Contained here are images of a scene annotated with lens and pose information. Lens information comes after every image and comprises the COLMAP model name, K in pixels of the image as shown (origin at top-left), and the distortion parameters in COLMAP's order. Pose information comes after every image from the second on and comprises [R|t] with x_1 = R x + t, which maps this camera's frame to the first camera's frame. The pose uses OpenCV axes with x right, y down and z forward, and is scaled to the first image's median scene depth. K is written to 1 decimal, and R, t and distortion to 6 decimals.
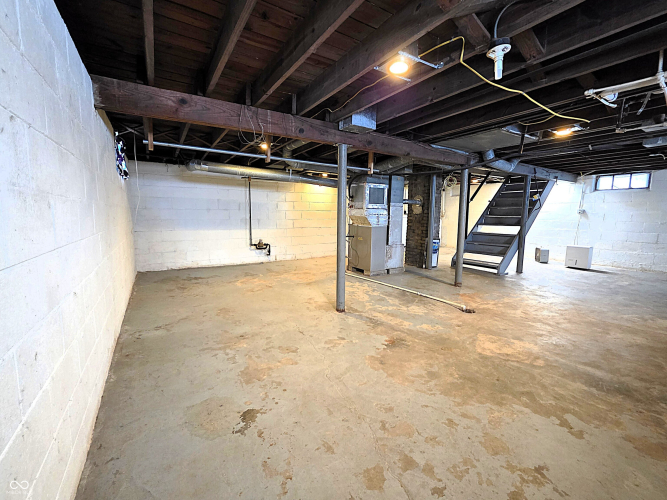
lens RADIAL K [[279.8, 0, 330.7], [0, 279.8, 247.7], [0, 0, 1]] dist [-0.000525, -0.000218]
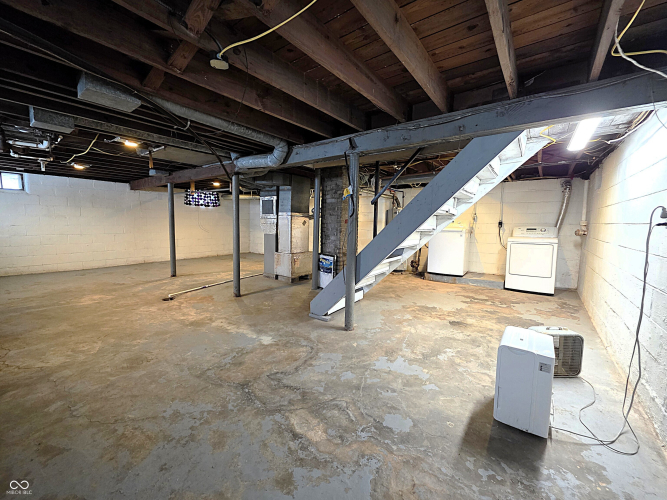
lens RADIAL K [[279.8, 0, 330.7], [0, 279.8, 247.7], [0, 0, 1]] dist [-0.000525, -0.000218]
pose [[0.361631, 0.075964, -0.929221, 1.282642], [-0.120718, 0.992100, 0.034124, -0.090119], [0.924473, 0.099833, 0.367944, 0.816429]]
